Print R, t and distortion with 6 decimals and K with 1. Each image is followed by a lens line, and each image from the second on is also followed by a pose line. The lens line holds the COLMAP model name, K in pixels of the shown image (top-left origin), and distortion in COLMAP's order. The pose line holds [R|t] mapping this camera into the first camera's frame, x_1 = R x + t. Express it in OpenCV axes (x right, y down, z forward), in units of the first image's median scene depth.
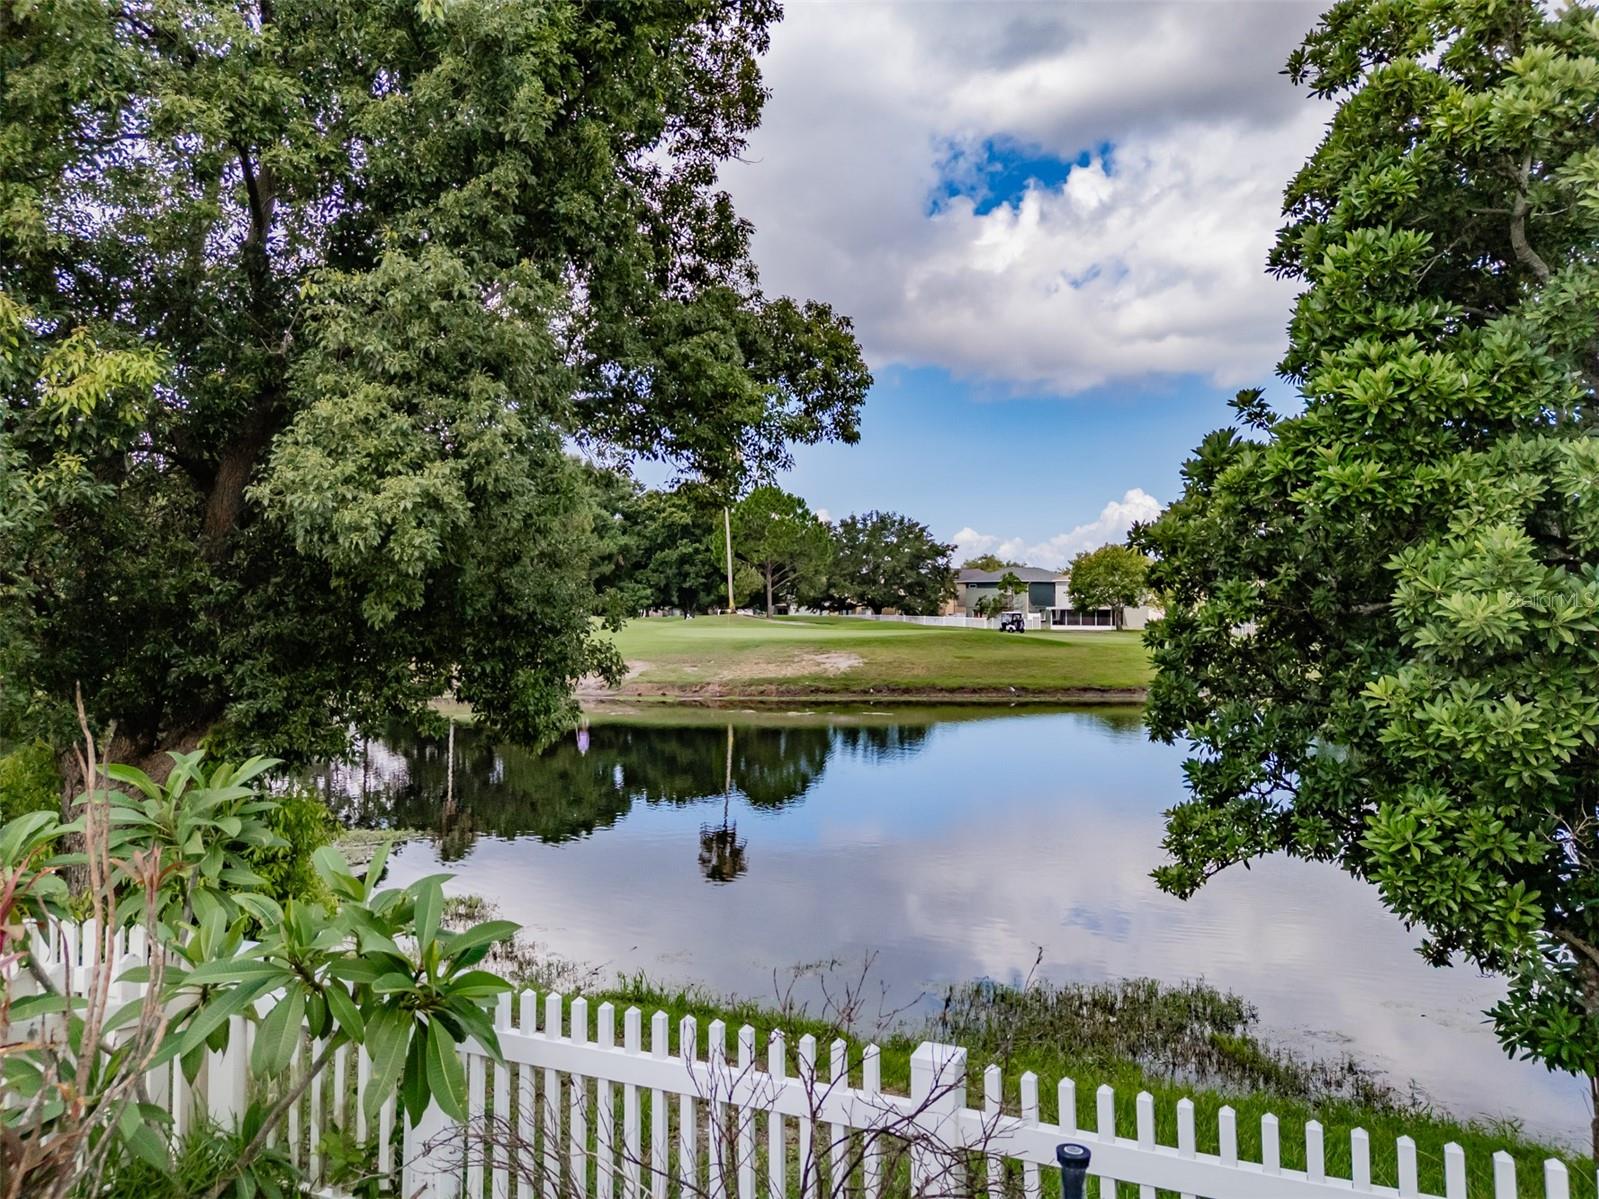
lens RADIAL K [[1185.8, 0, 797.8], [0, 1185.8, 596.9], [0, 0, 1]] dist [0.095223, -0.120179]
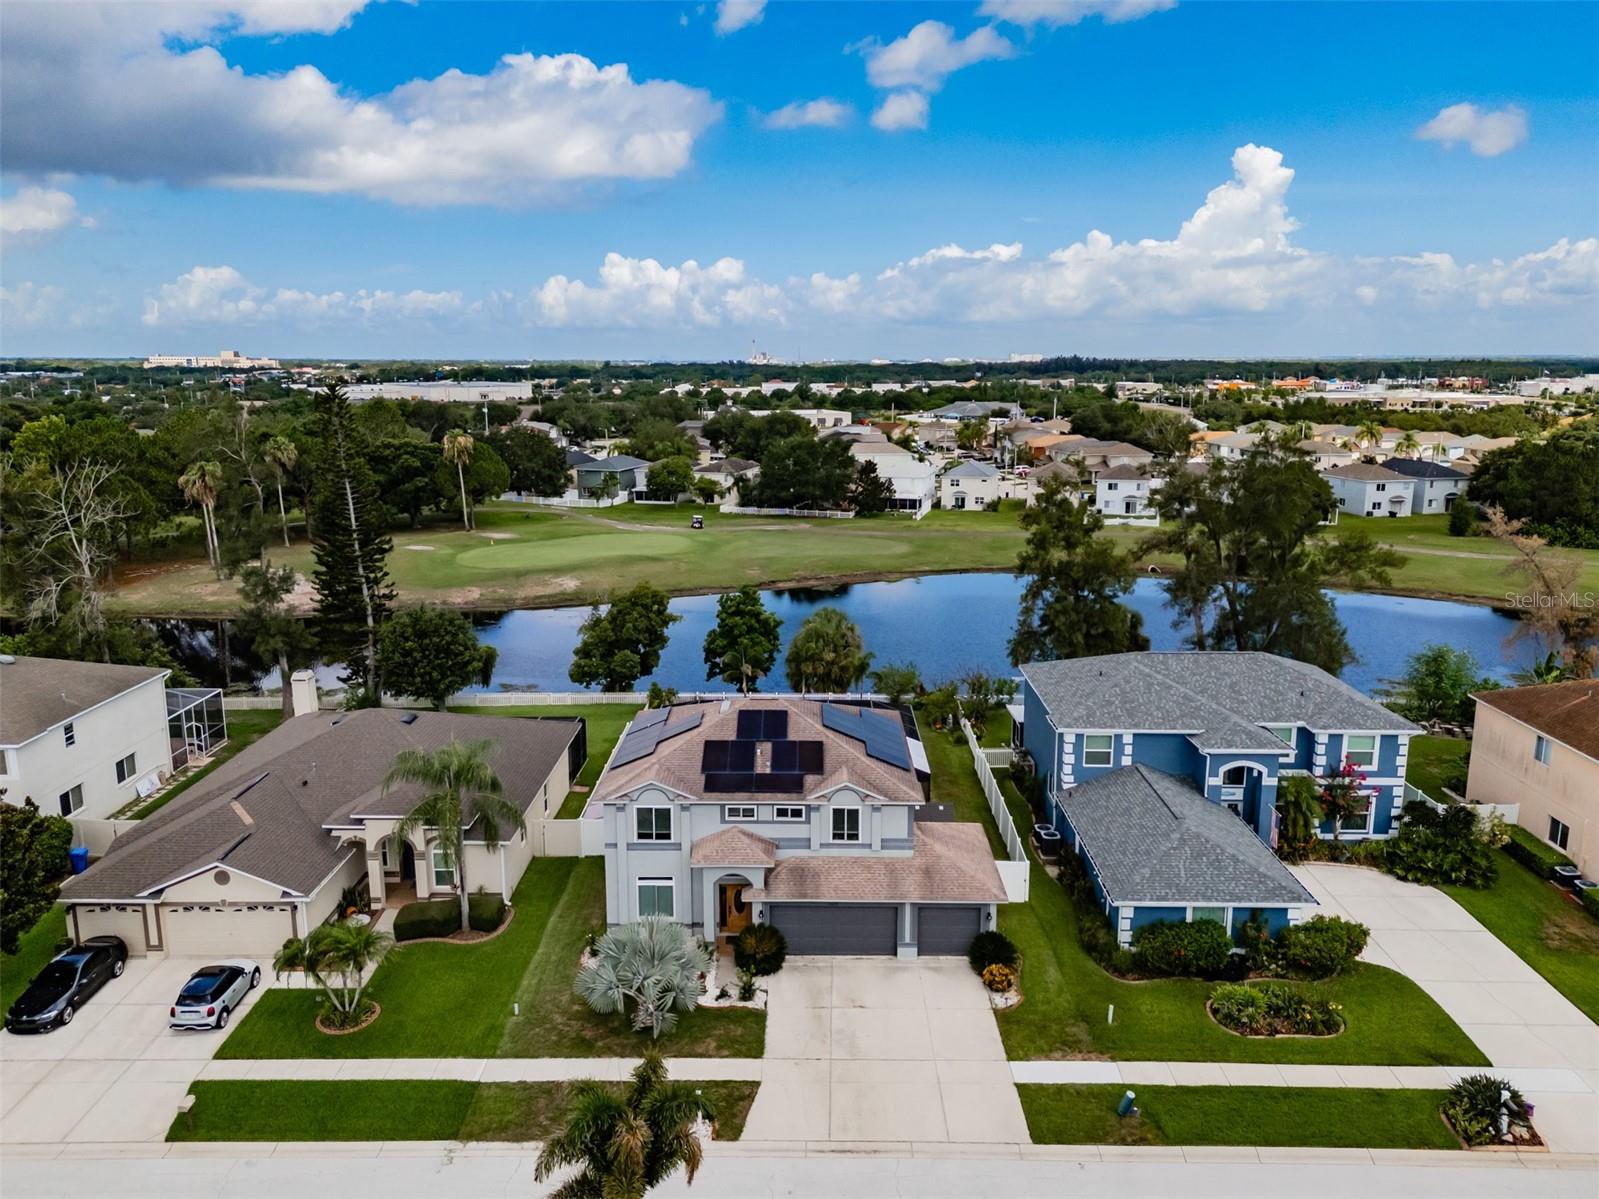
lens RADIAL K [[1185.8, 0, 797.8], [0, 1185.8, 596.9], [0, 0, 1]] dist [0.095223, -0.120179]
pose [[0.928648, -0.074713, 0.363360, -0.213372], [0.002309, 0.980653, 0.195738, -0.199608], [-0.370954, -0.180933, 0.910855, -0.685331]]
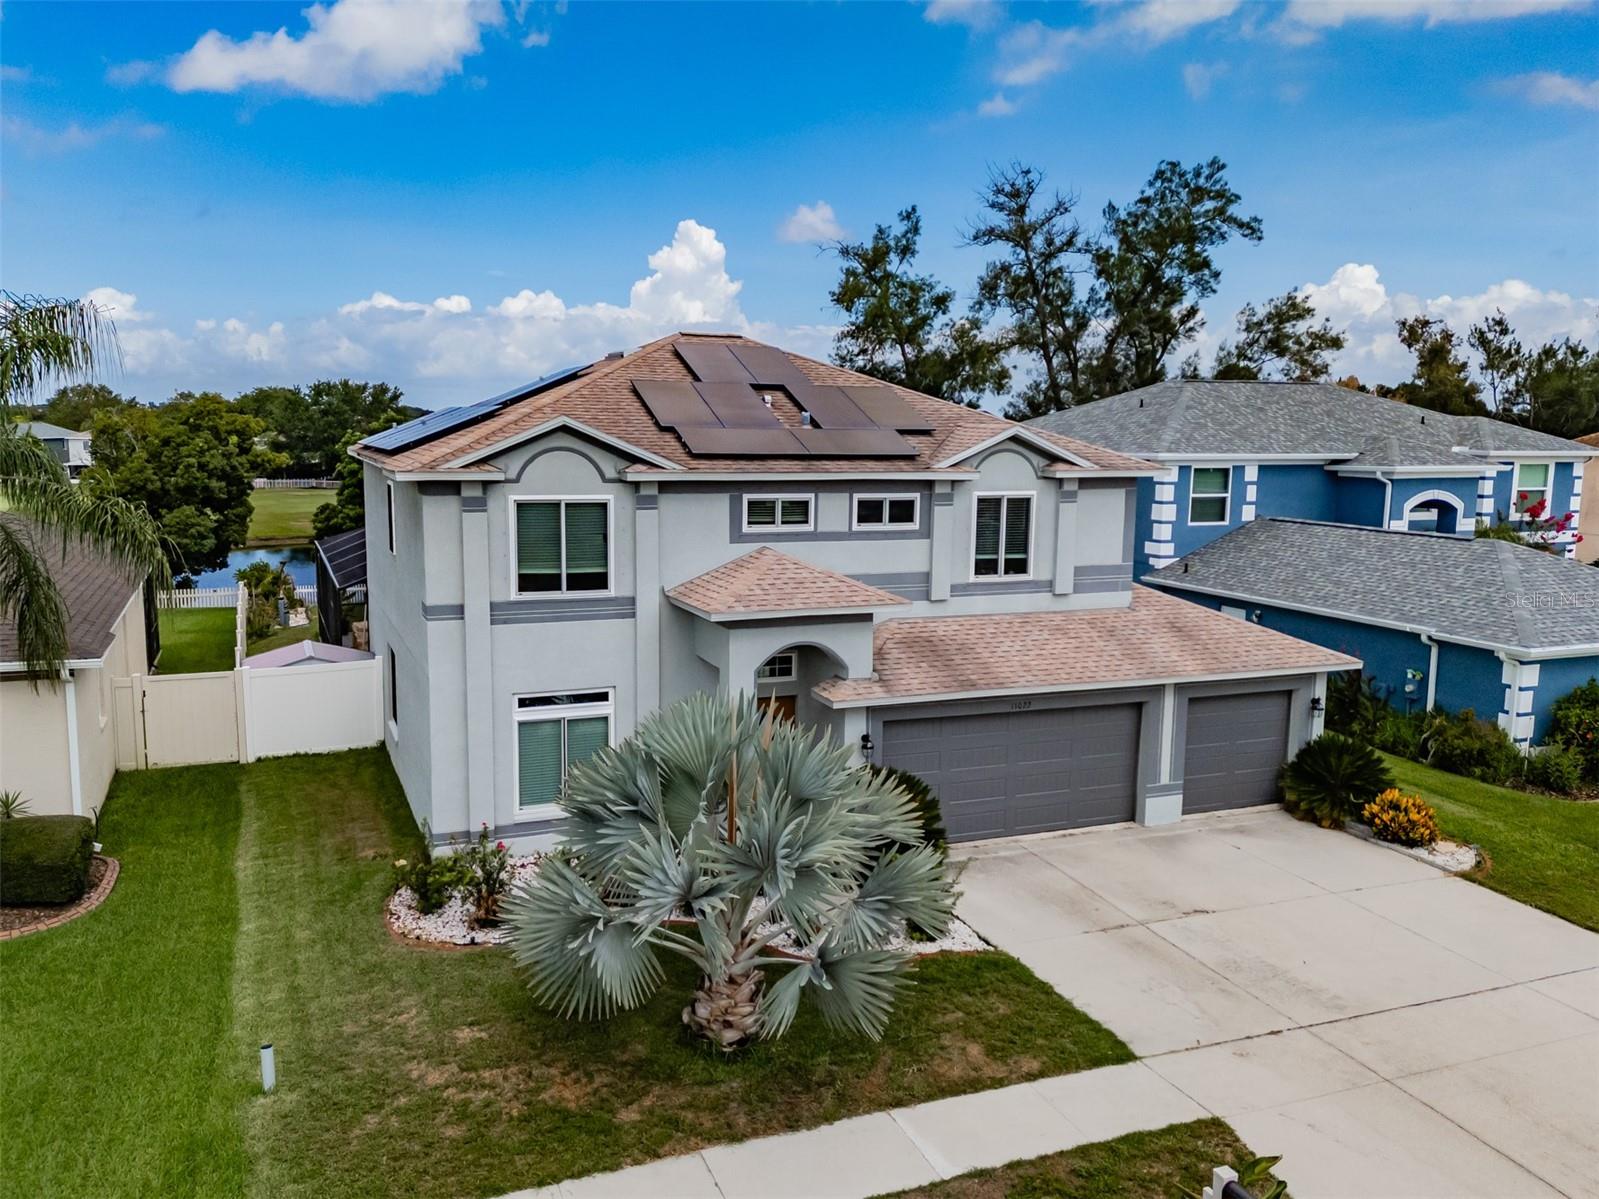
lens RADIAL K [[1283.4, 0, 788.7], [0, 1283.4, 622.8], [0, 0, 1]] dist [0.099395, -0.129083]
pose [[0.712579, -0.102301, 0.694094, -0.211624], [-0.008285, 0.988016, 0.154126, -0.046957], [-0.701543, -0.115577, 0.703192, -0.425464]]
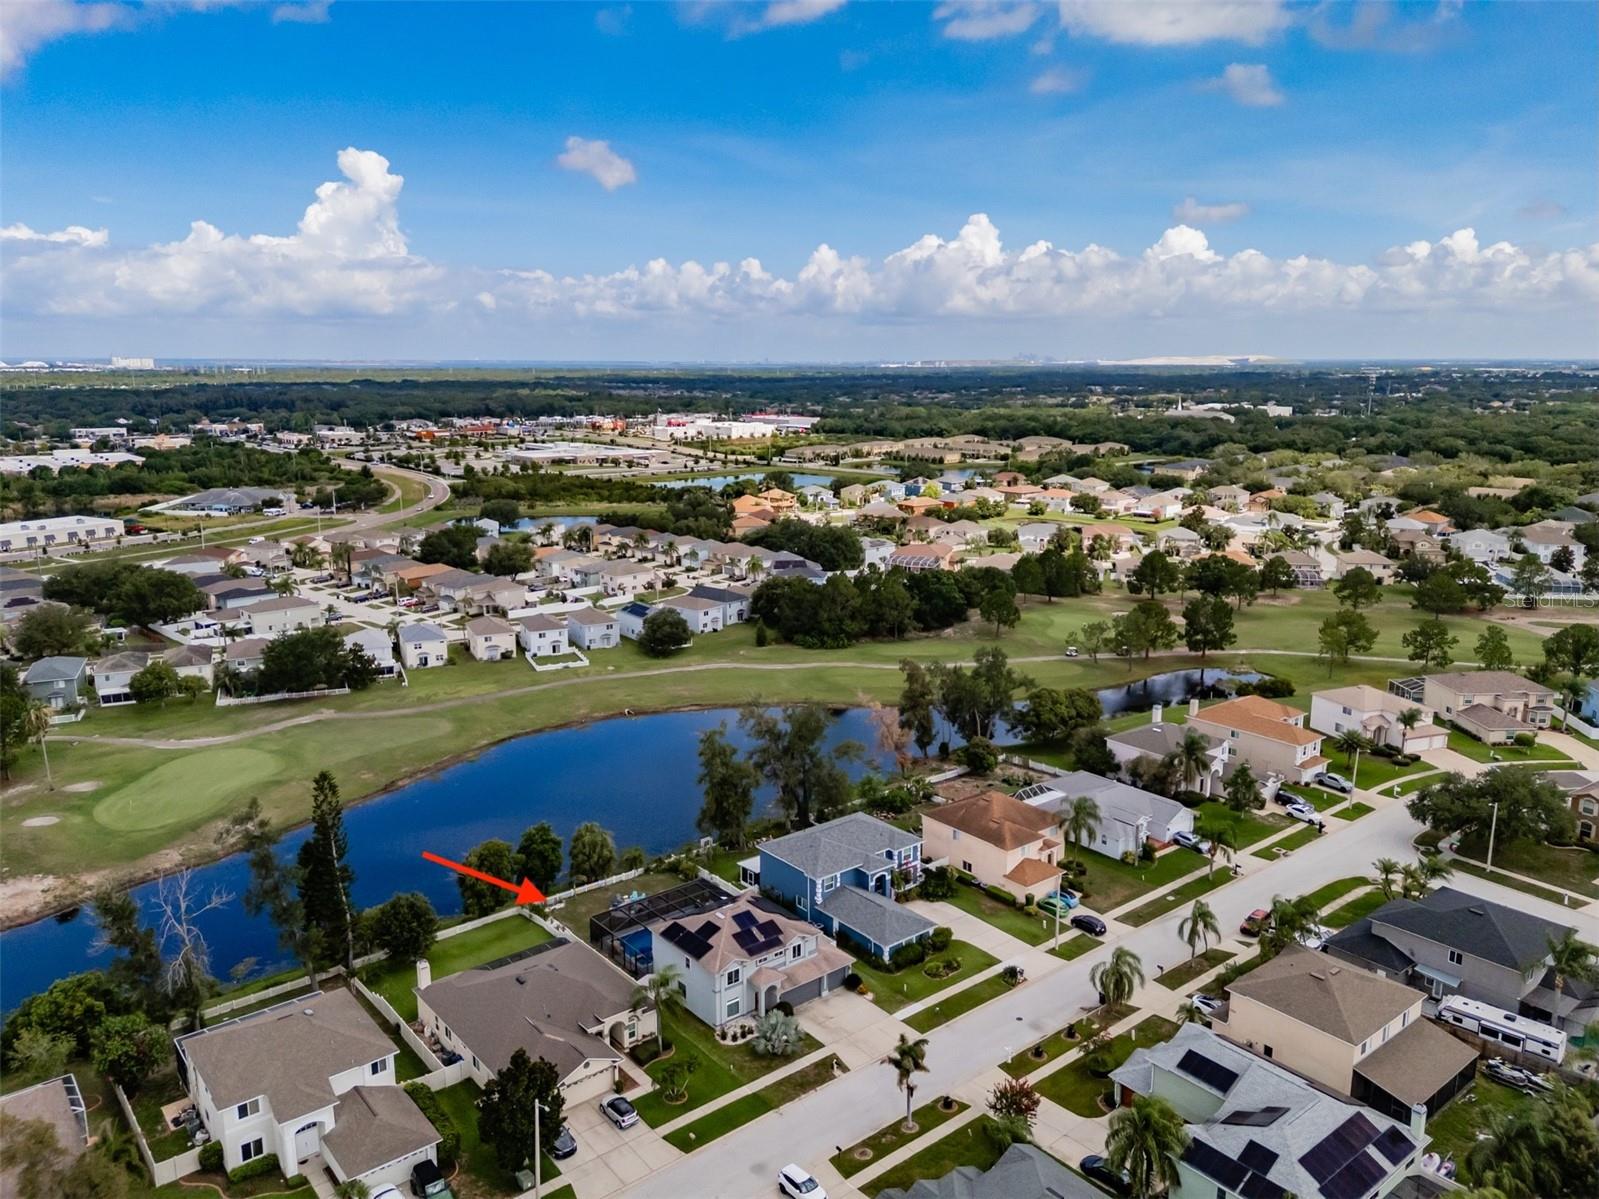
lens RADIAL K [[1207.5, 0, 856.3], [0, 1207.5, 521.1], [0, 0, 1]] dist [-0.001686, 0.000054]
pose [[0.445809, -0.117897, 0.887330, -0.958873], [-0.008275, 0.990703, 0.135790, -0.574105], [-0.895090, -0.067879, 0.440689, -0.815455]]
